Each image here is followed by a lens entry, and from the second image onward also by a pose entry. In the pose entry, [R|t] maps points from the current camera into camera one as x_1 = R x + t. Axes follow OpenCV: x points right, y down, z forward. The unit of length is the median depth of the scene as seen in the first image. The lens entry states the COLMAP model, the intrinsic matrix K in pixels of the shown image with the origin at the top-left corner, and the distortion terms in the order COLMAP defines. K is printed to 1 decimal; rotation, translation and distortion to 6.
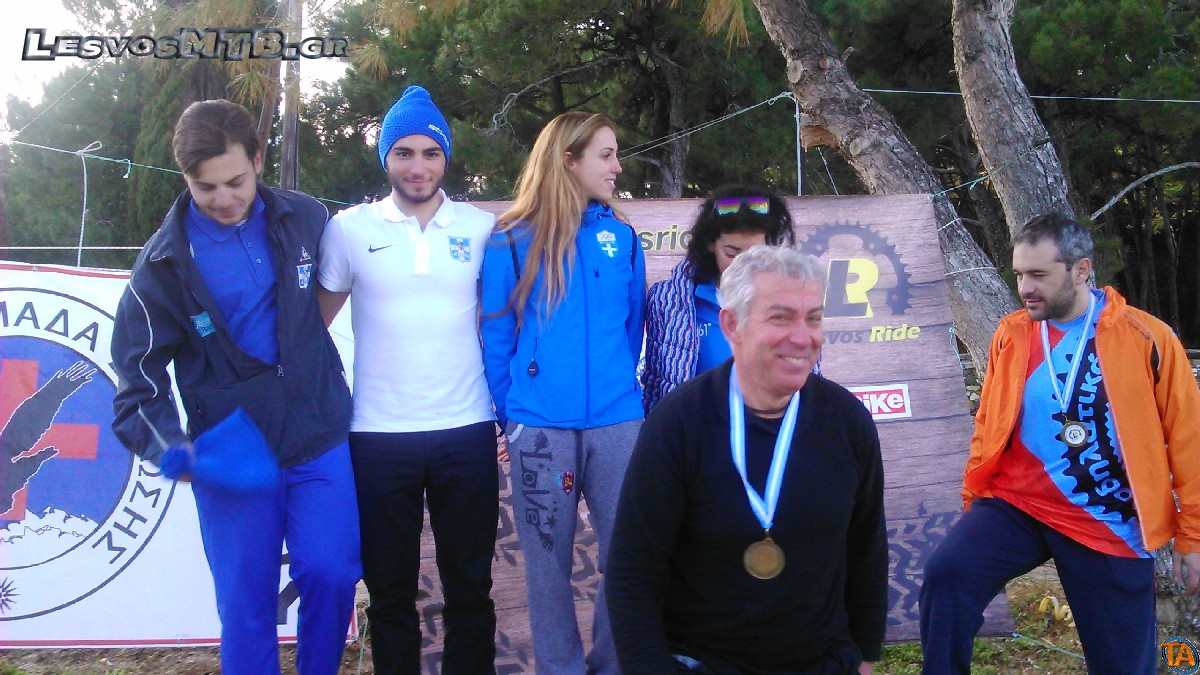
lens RADIAL K [[1152.9, 0, 621.6], [0, 1152.9, 344.3], [0, 0, 1]] dist [-0.013733, 0.000000]
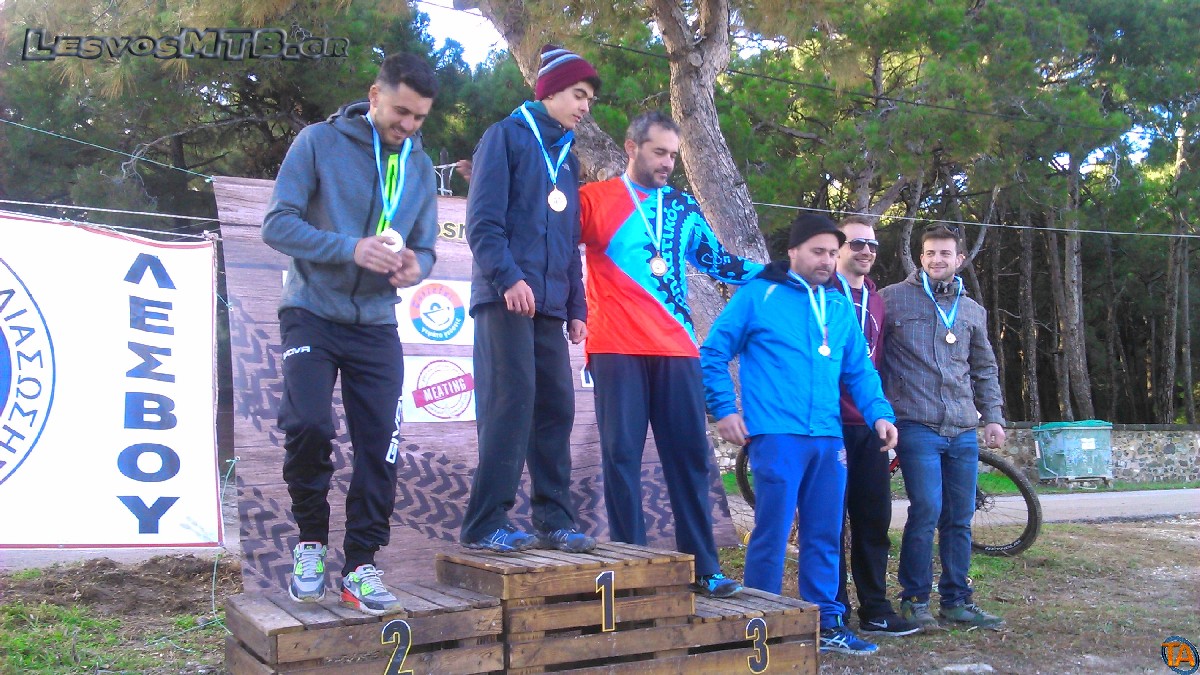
lens RADIAL K [[1152.9, 0, 614.6], [0, 1152.9, 357.0], [0, 0, 1]] dist [-0.013733, 0.000000]
pose [[0.939948, 0.034966, 0.339523, -0.204055], [-0.011367, 0.997394, -0.071250, 0.115867], [-0.341130, 0.063112, 0.937895, -0.163879]]
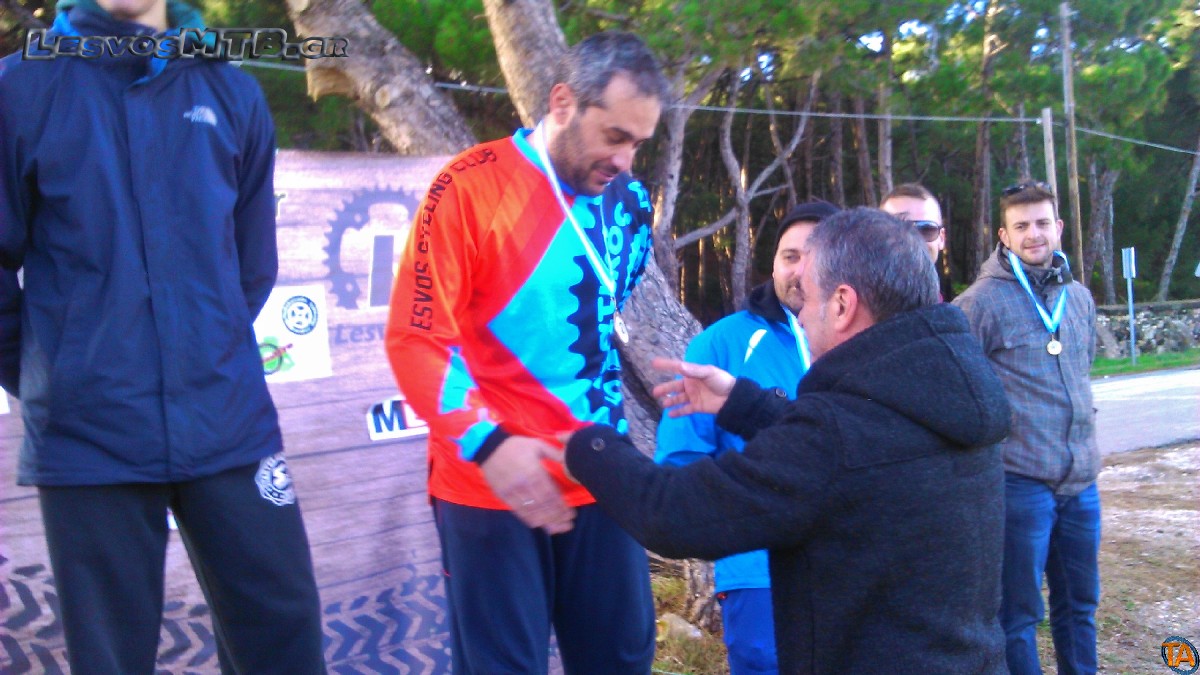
lens RADIAL K [[1173.9, 0, 609.8], [0, 1173.9, 357.4], [0, 0, 1]] dist [0.002828, 0.000000]
pose [[0.872152, -0.049987, 0.486675, -0.073651], [0.044149, 0.998749, 0.023465, 0.001614], [-0.487239, 0.001021, 0.873268, 0.196603]]
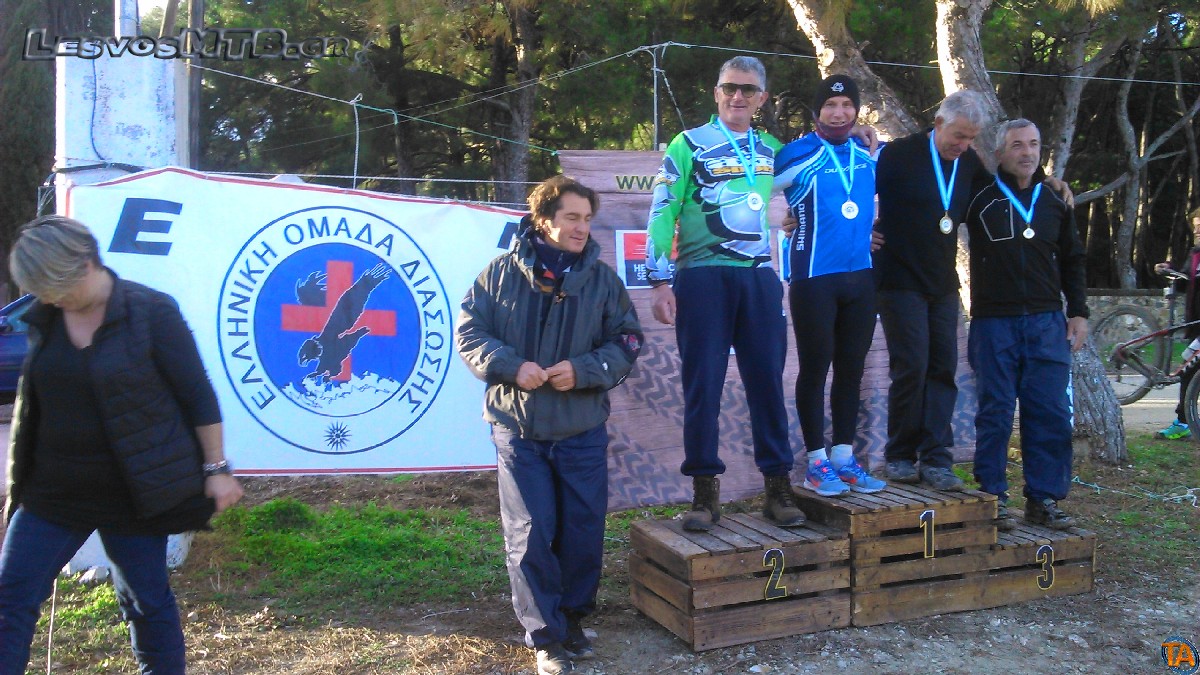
lens RADIAL K [[1152.9, 0, 616.6], [0, 1152.9, 352.5], [0, 0, 1]] dist [-0.013733, 0.000000]
pose [[0.980554, -0.003030, 0.196227, -0.365329], [-0.008396, 0.998318, 0.057371, 0.030309], [-0.196070, -0.057903, 0.978879, -0.295235]]
